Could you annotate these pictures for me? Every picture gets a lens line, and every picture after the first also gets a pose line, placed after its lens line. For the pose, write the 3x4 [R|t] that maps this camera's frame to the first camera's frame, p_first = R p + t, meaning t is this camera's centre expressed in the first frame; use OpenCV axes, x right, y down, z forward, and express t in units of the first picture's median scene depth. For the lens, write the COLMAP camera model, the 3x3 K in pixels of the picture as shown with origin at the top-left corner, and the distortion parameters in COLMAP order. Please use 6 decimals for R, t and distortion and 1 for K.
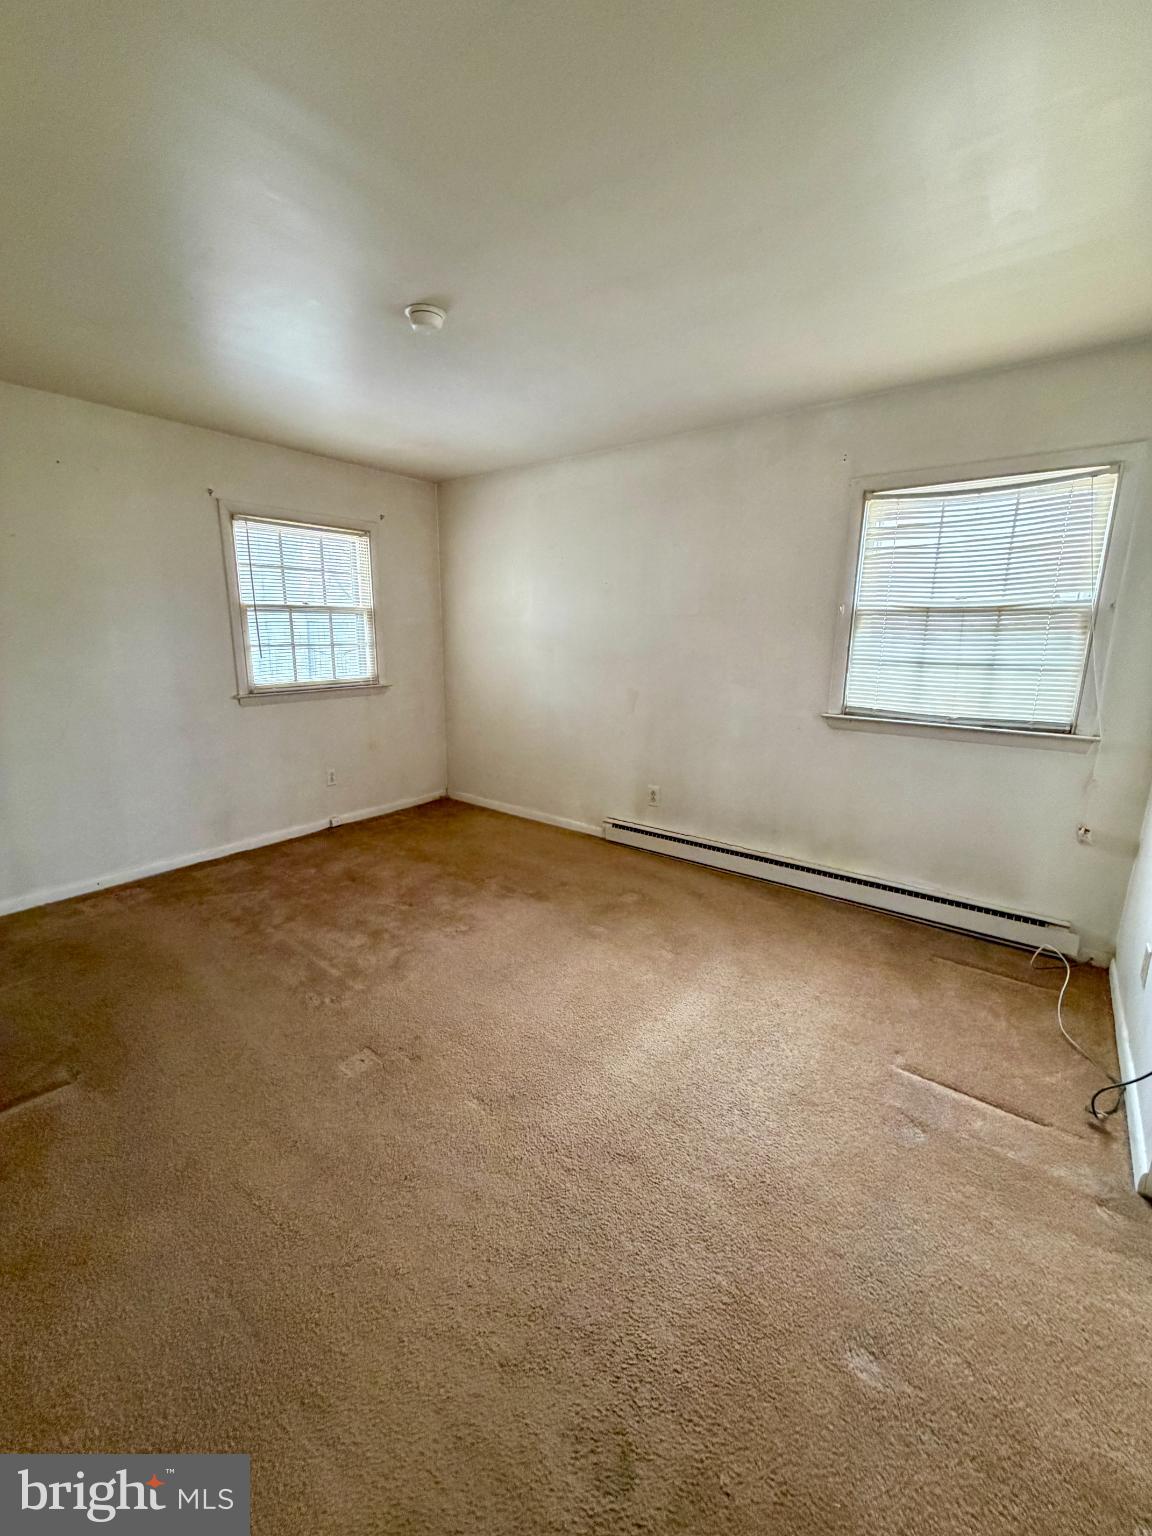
lens RADIAL K [[613.1, 0, 589.3], [0, 613.1, 765.9], [0, 0, 1]] dist [0.000739, -0.000151]
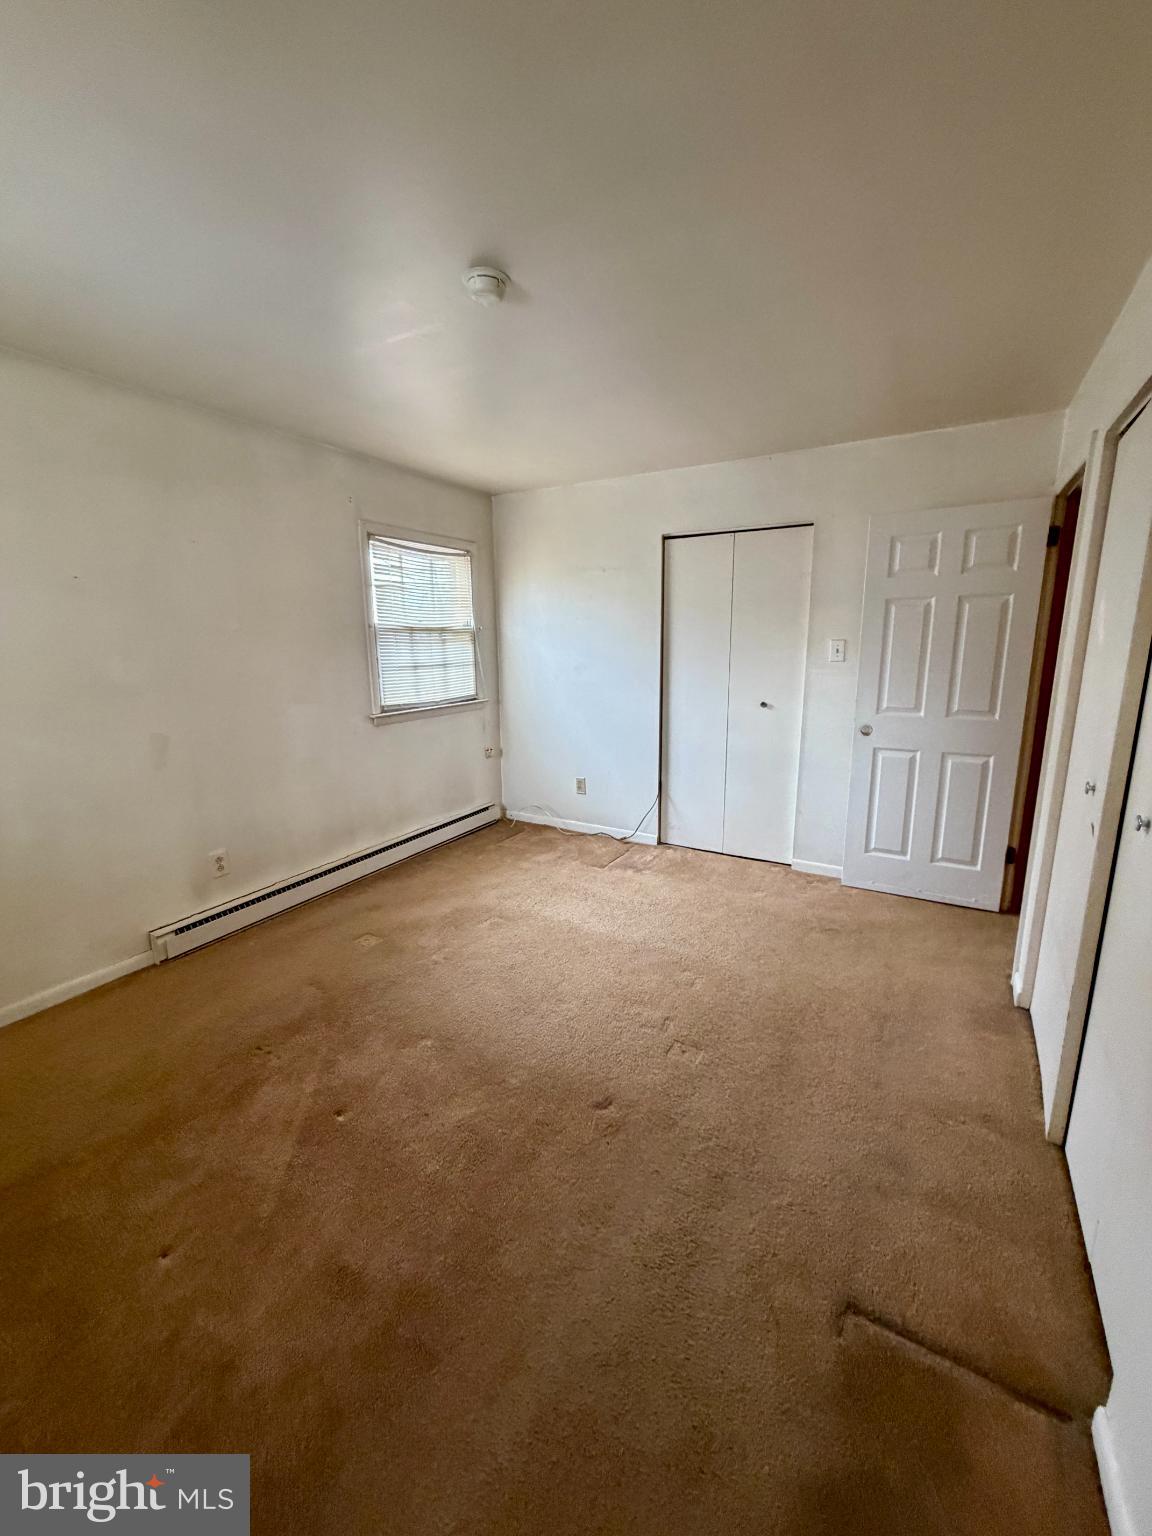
lens RADIAL K [[613.1, 0, 584.6], [0, 613.1, 768.8], [0, 0, 1]] dist [0.000739, -0.000151]
pose [[-0.125124, -0.217605, 0.967984, -0.883755], [0.221663, 0.944858, 0.241059, -0.193157], [-0.967062, 0.244728, -0.069989, 0.757868]]
